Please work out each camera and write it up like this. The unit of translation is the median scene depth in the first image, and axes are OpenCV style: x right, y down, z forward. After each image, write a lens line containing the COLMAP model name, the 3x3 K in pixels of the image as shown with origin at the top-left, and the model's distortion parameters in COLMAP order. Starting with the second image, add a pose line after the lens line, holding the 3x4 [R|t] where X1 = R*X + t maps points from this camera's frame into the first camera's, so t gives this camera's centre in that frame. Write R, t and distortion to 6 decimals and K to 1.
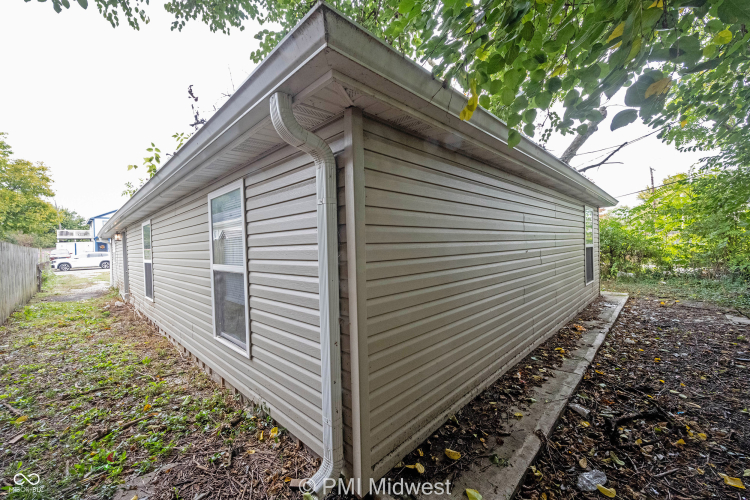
lens RADIAL K [[294.3, 0, 373.3], [0, 294.3, 253.0], [0, 0, 1]] dist [-0.000691, 0.000136]
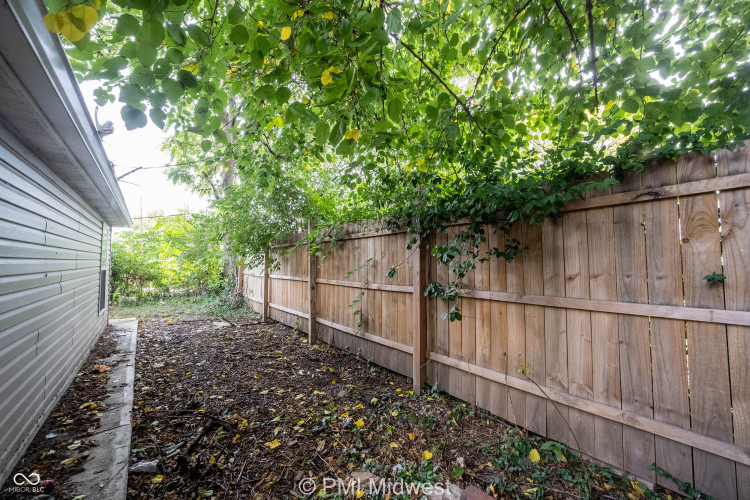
lens RADIAL K [[294.3, 0, 375.1], [0, 294.3, 243.3], [0, 0, 1]] dist [-0.000691, 0.000136]
pose [[0.121414, 0.093899, 0.988151, -0.065992], [0.019822, 0.995088, -0.096993, 0.001931], [-0.992404, 0.031363, 0.118956, 0.173917]]
